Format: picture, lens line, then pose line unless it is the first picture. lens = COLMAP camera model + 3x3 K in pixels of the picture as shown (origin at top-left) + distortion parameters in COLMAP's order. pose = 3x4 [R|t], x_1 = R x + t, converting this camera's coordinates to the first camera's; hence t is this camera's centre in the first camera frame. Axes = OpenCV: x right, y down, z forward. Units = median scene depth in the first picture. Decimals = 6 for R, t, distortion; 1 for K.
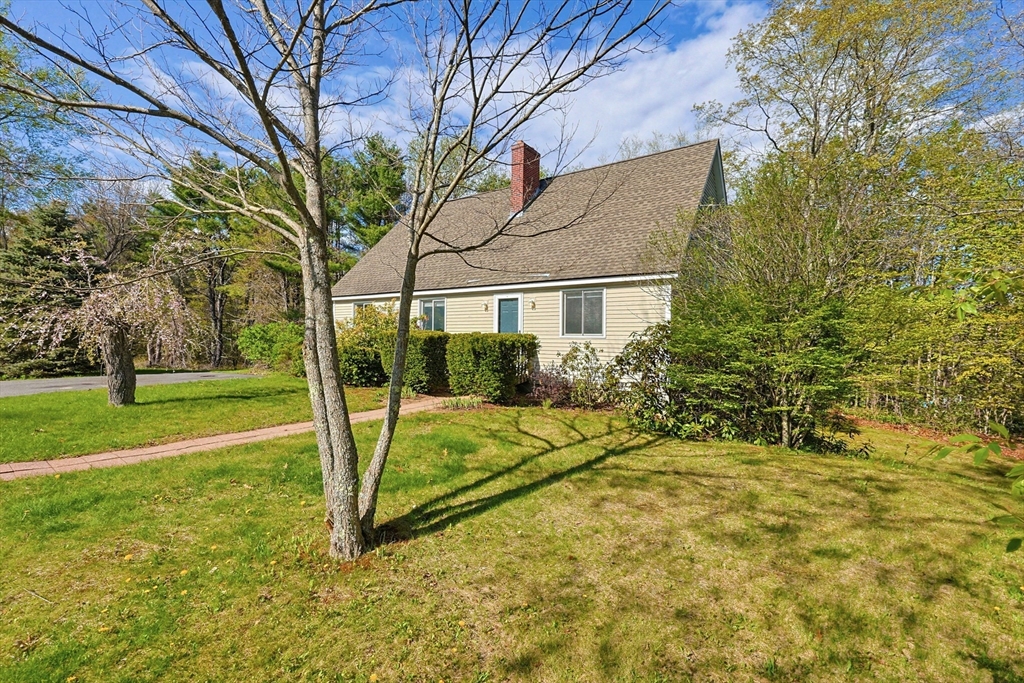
lens RADIAL K [[444.5, 0, 516.7], [0, 444.5, 335.9], [0, 0, 1]] dist [-0.000389, -0.000228]
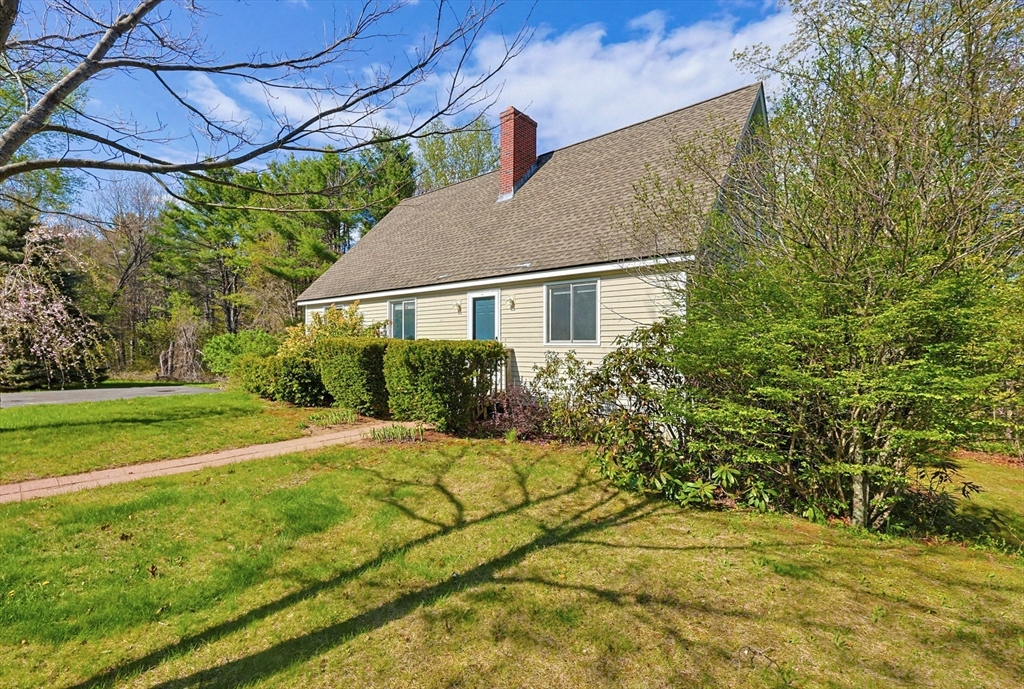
lens RADIAL K [[460.8, 0, 506.2], [0, 460.8, 350.1], [0, 0, 1]] dist [-0.000324, 0.000047]
pose [[0.994792, -0.005919, -0.101752, 0.137312], [0.007188, 0.999901, 0.012105, 0.001949], [0.101670, -0.012773, 0.994736, 0.235172]]
